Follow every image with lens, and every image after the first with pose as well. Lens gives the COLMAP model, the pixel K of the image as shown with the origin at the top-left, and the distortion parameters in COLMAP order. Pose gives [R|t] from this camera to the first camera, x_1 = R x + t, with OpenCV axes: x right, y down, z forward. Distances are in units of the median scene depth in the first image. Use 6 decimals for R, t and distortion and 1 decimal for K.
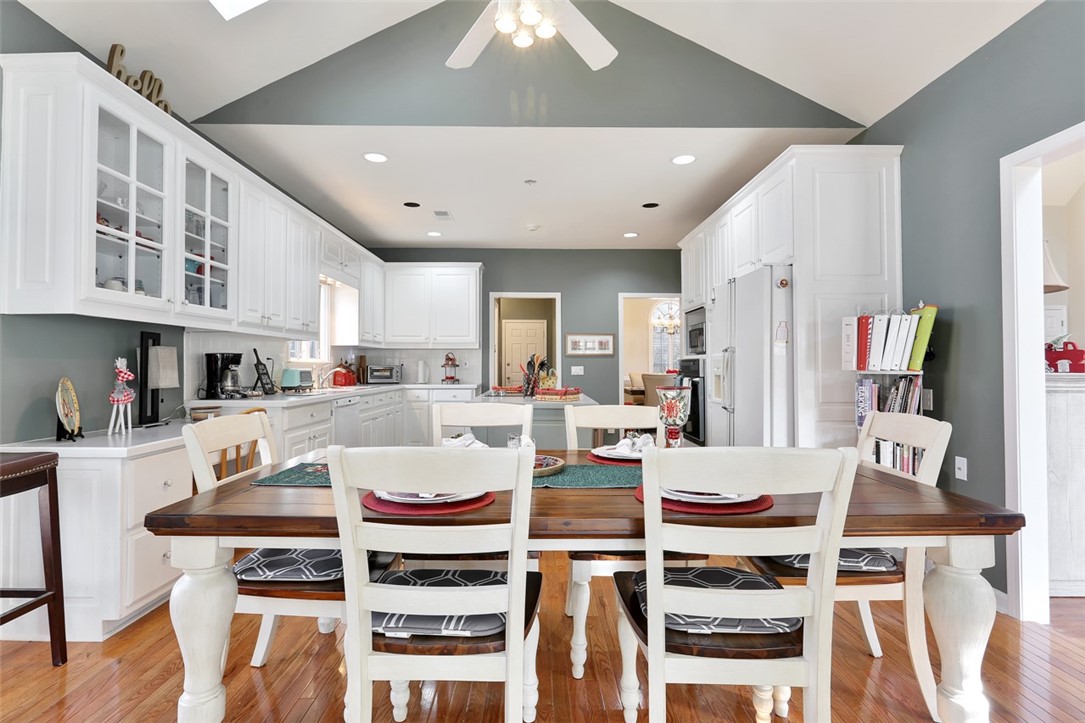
lens RADIAL K [[540.2, 0, 537.9], [0, 540.2, 358.7], [0, 0, 1]] dist [-0.003117, 0.001151]
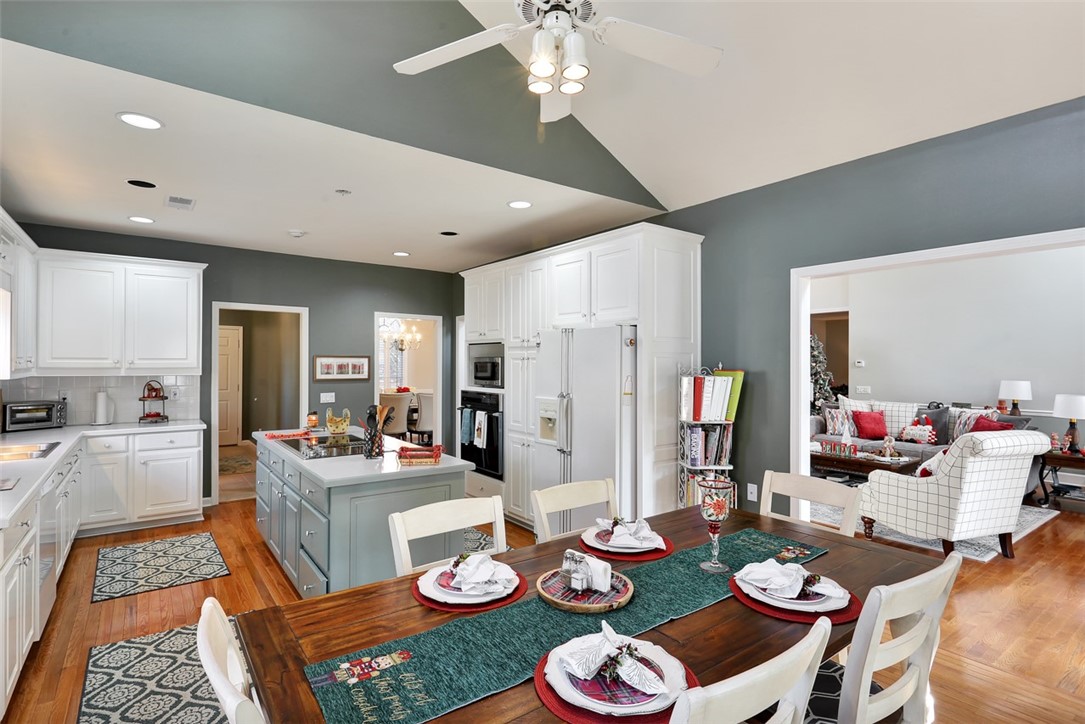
lens RADIAL K [[540.2, 0, 543.8], [0, 540.2, 362.6], [0, 0, 1]] dist [-0.003117, 0.001151]
pose [[0.807700, 0.005980, 0.589563, -0.232897], [-0.012781, 0.999891, 0.007368, -0.067319], [-0.589454, -0.013487, 0.807689, 0.128005]]
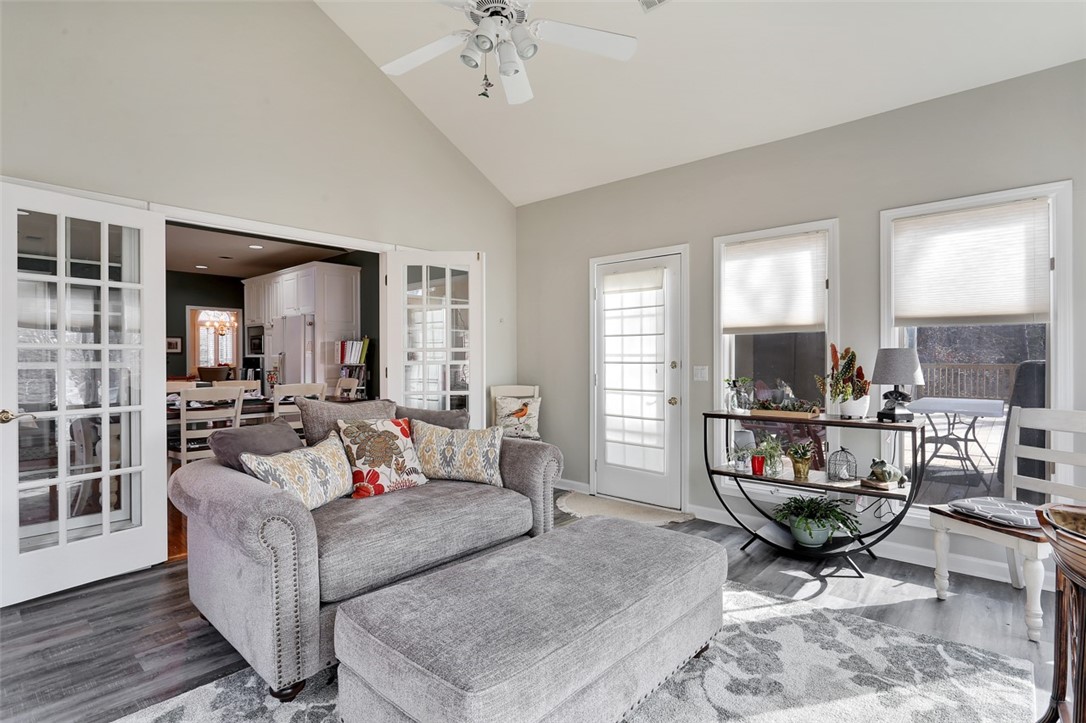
lens RADIAL K [[540.7, 0, 533.2], [0, 540.7, 364.8], [0, 0, 1]] dist [-0.003117, 0.001151]
pose [[0.684210, -0.009906, 0.729217, -0.335820], [-0.007937, 0.999747, 0.021027, -0.018484], [-0.729241, -0.020175, 0.683959, -0.740325]]
